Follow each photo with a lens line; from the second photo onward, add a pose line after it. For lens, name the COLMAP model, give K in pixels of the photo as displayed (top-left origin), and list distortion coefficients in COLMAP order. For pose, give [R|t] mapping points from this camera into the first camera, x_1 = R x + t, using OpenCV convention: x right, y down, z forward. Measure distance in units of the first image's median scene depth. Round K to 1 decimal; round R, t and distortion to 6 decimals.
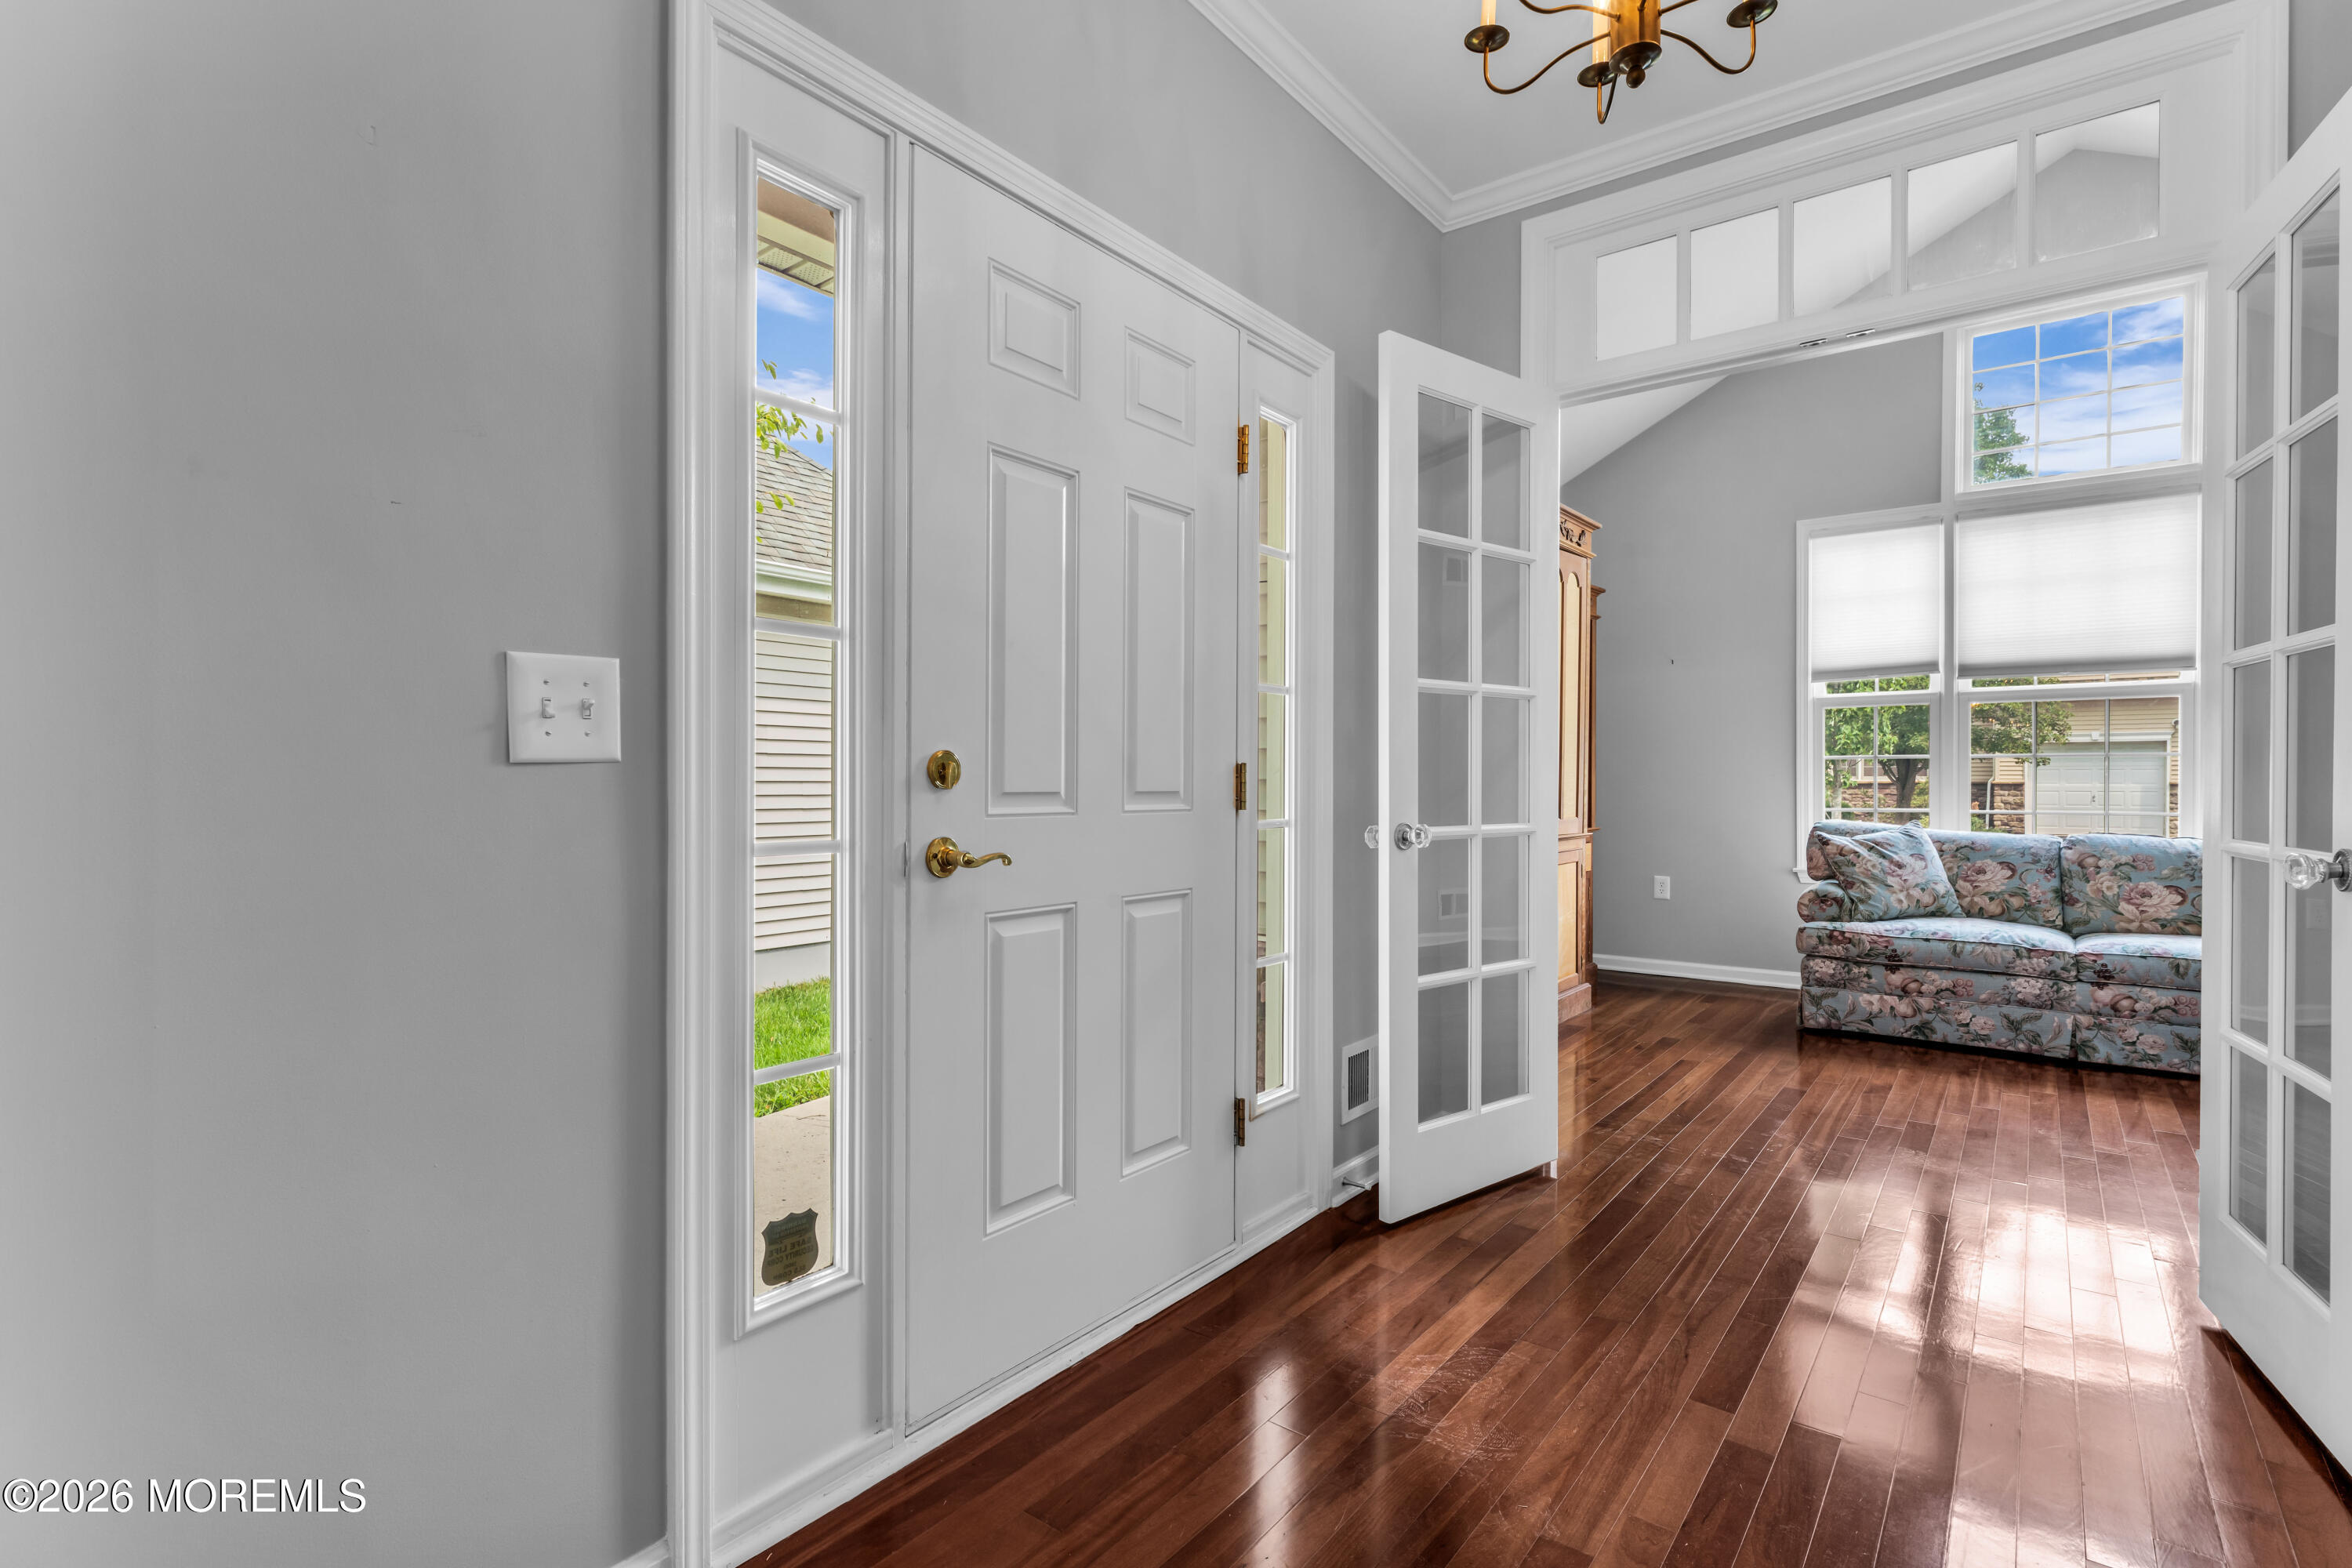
lens RADIAL K [[1113.6, 0, 1174.7], [0, 1113.6, 785.6], [0, 0, 1]] dist [-0.001687, 0.000685]
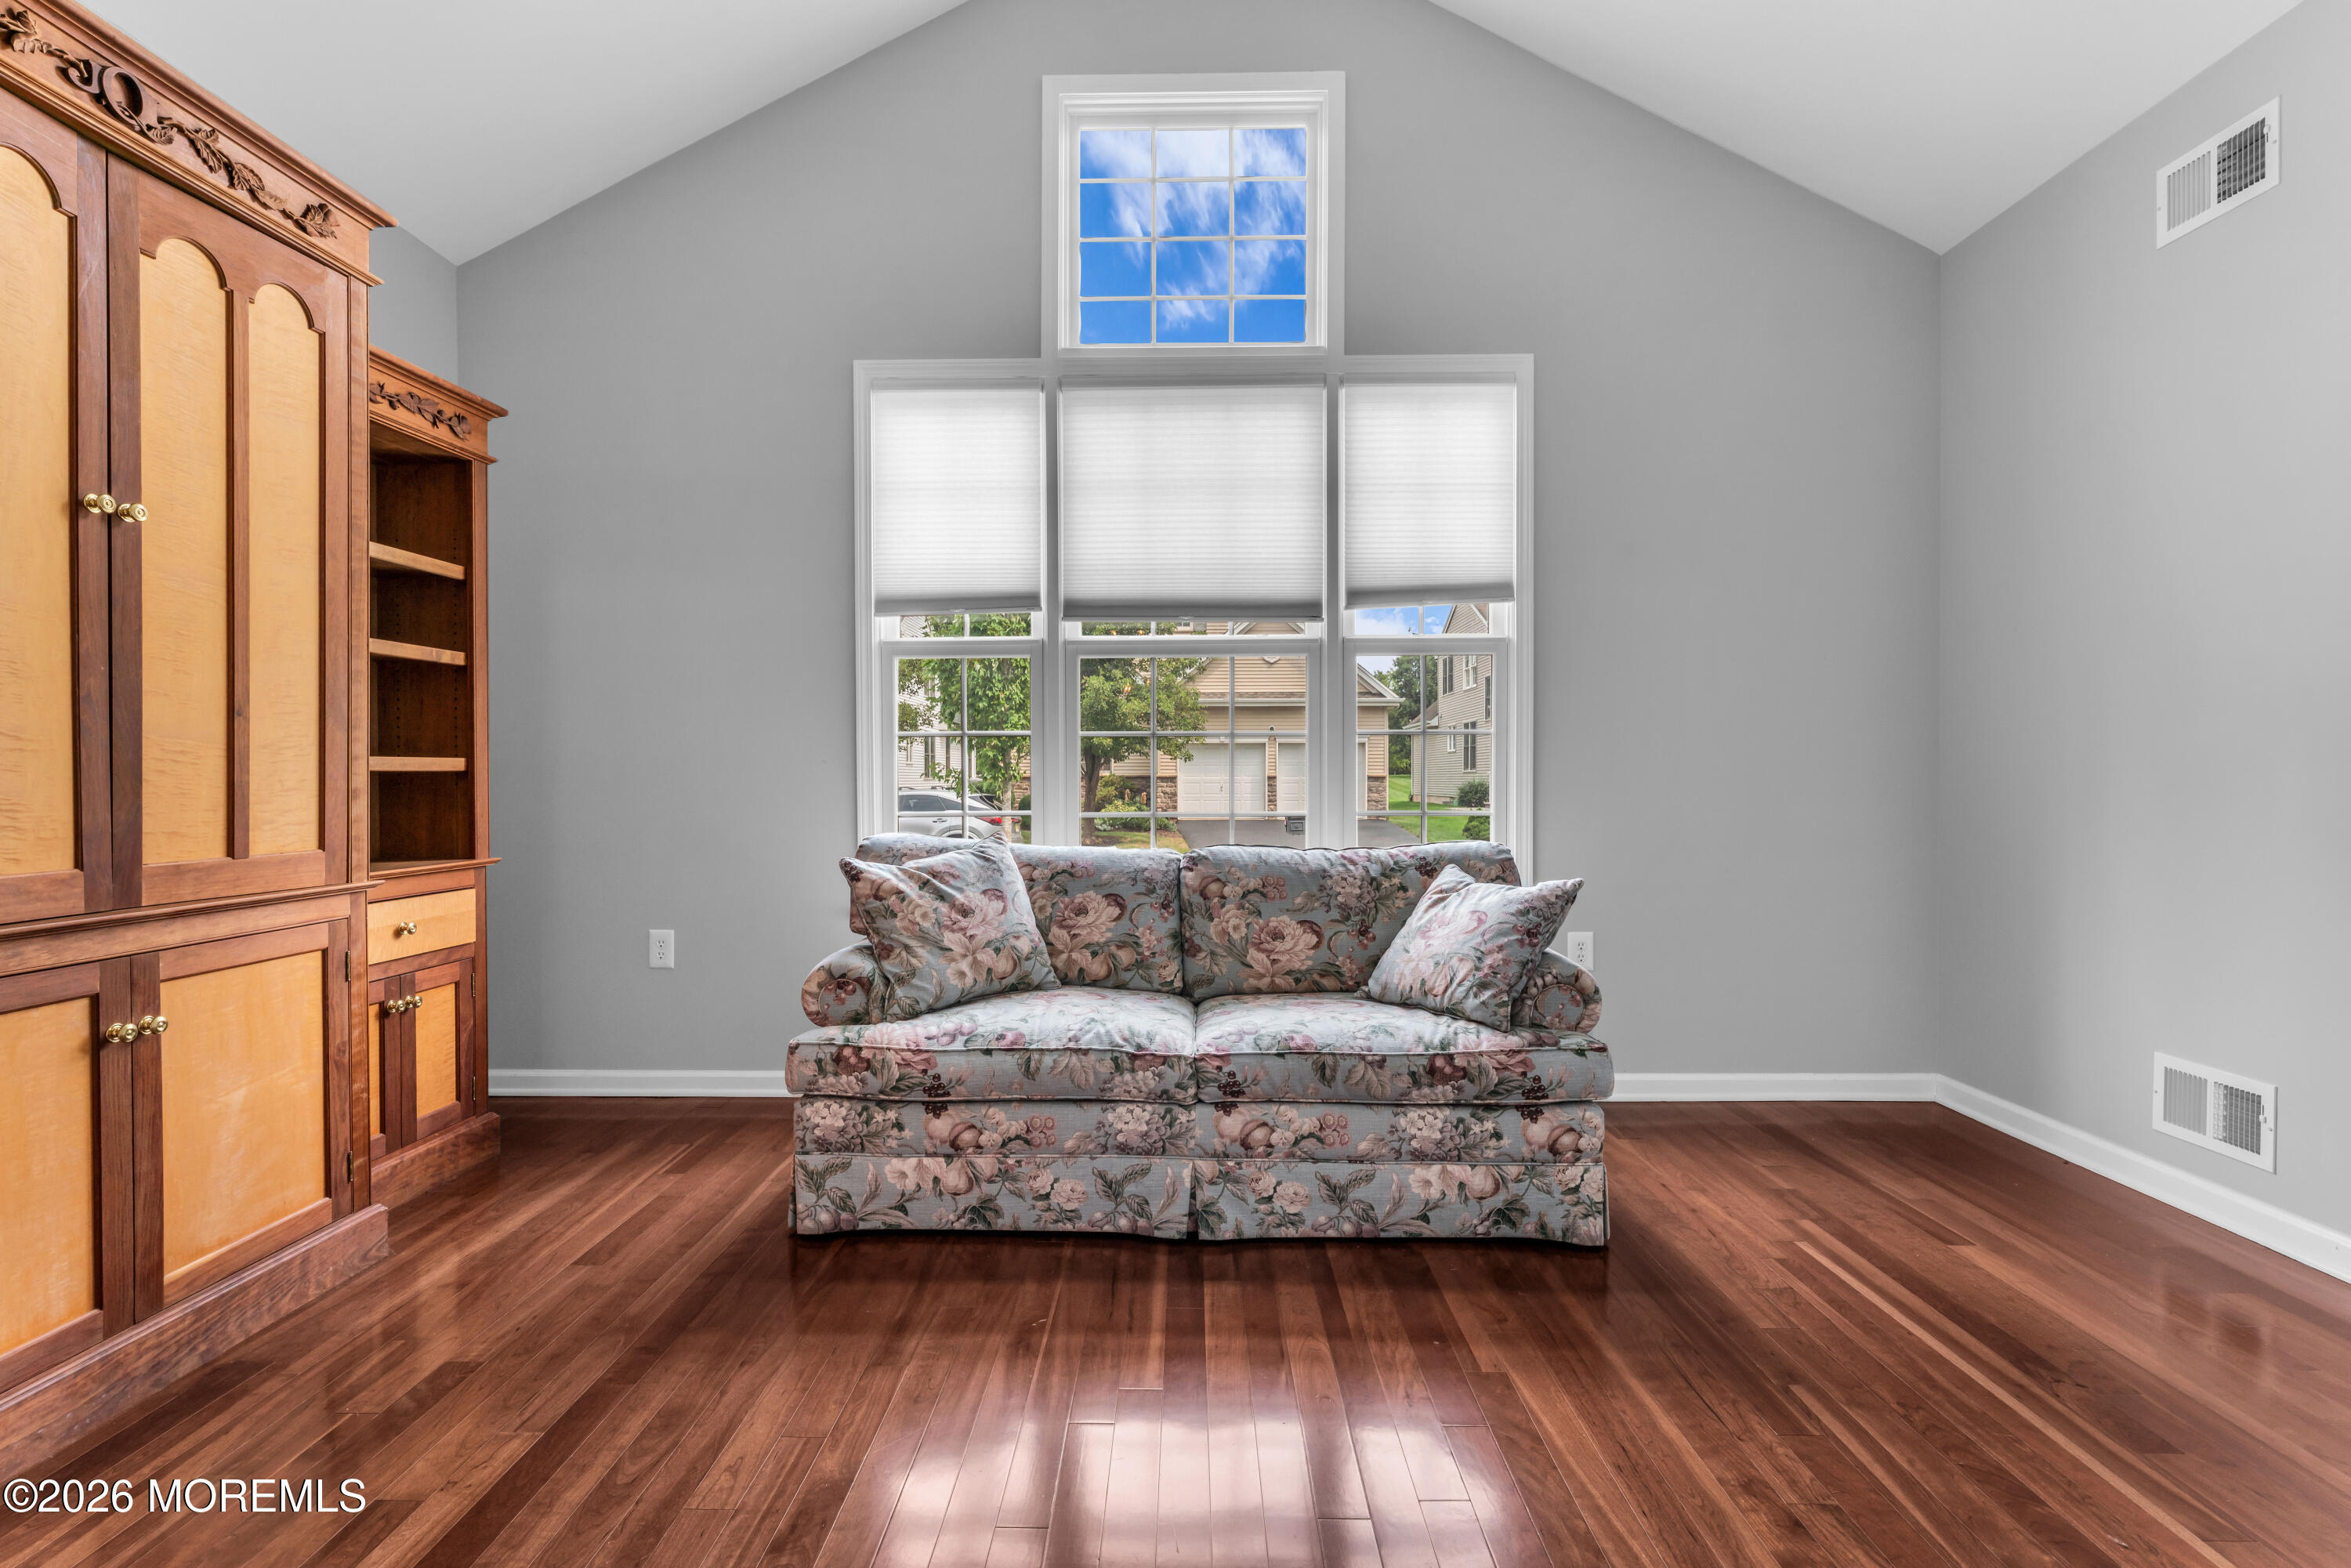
lens RADIAL K [[1125.8, 0, 1170.5], [0, 1125.8, 768.2], [0, 0, 1]] dist [-0.002035, 0.000249]
pose [[0.798986, 0.001117, 0.601348, 0.398061], [0.005567, 0.999942, -0.009254, 0.001901], [-0.601324, 0.010742, 0.798933, 0.478104]]
